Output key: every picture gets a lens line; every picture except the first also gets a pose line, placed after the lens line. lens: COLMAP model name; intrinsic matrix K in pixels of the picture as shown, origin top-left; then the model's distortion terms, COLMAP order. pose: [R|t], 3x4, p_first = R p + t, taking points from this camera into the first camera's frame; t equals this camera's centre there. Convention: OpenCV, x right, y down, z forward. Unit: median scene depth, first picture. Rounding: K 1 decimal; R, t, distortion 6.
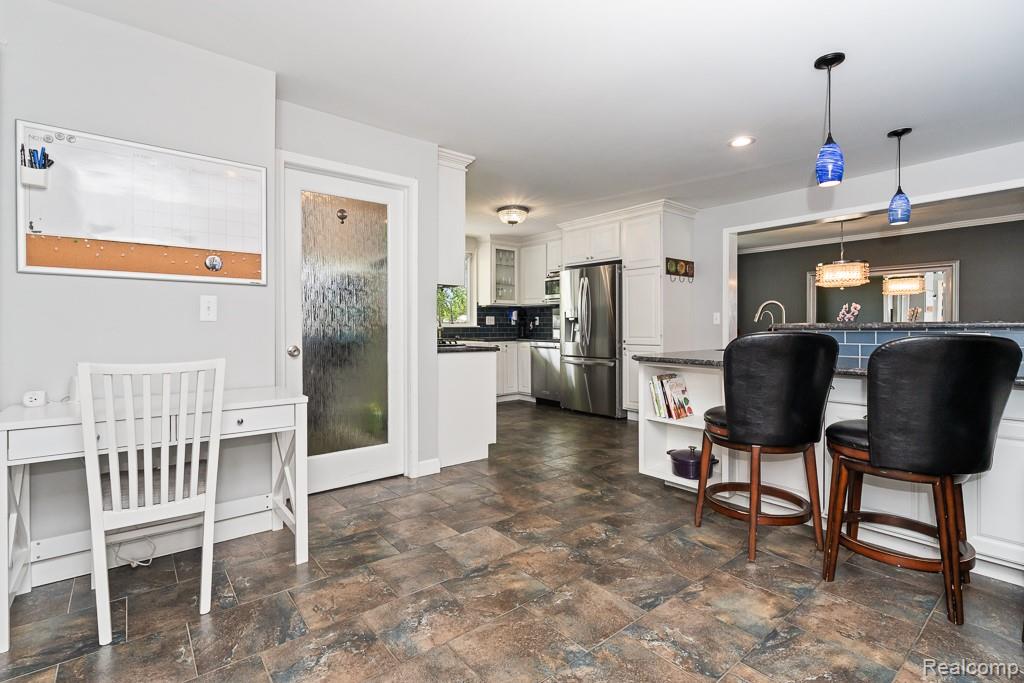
lens RADIAL K [[484.0, 0, 520.2], [0, 484.0, 333.8], [0, 0, 1]] dist [-0.019960, 0.003690]
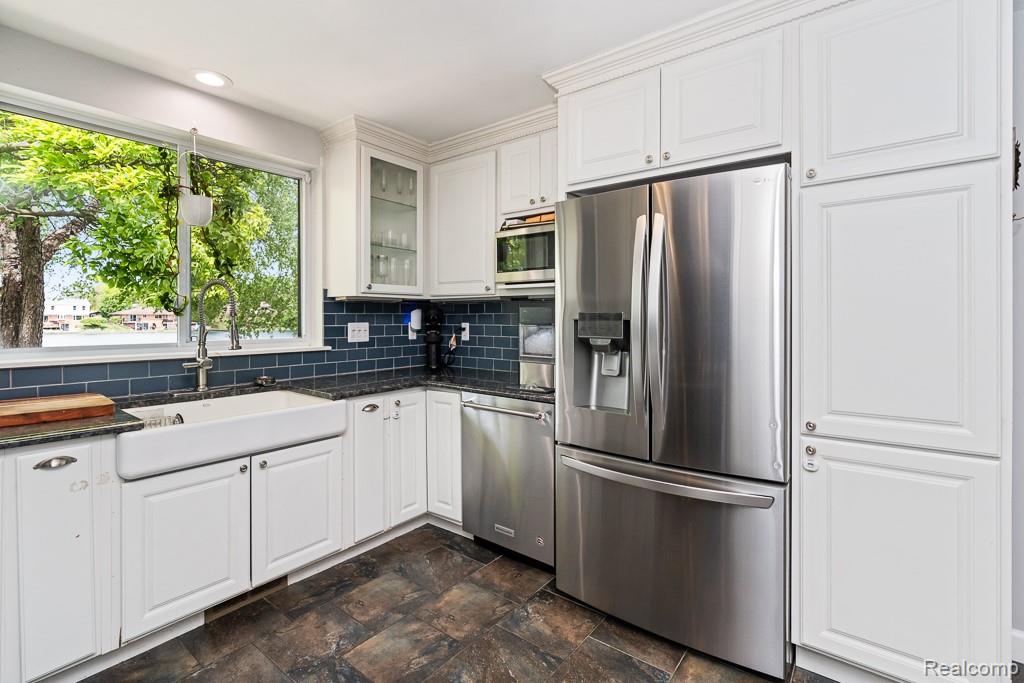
lens RADIAL K [[484.0, 0, 503.4], [0, 484.0, 321.8], [0, 0, 1]] dist [-0.019960, 0.003690]
pose [[0.981107, 0.000437, 0.193464, -0.018978], [-0.000174, 0.999999, -0.001376, -0.036877], [-0.193465, 0.001316, 0.981106, 0.568486]]
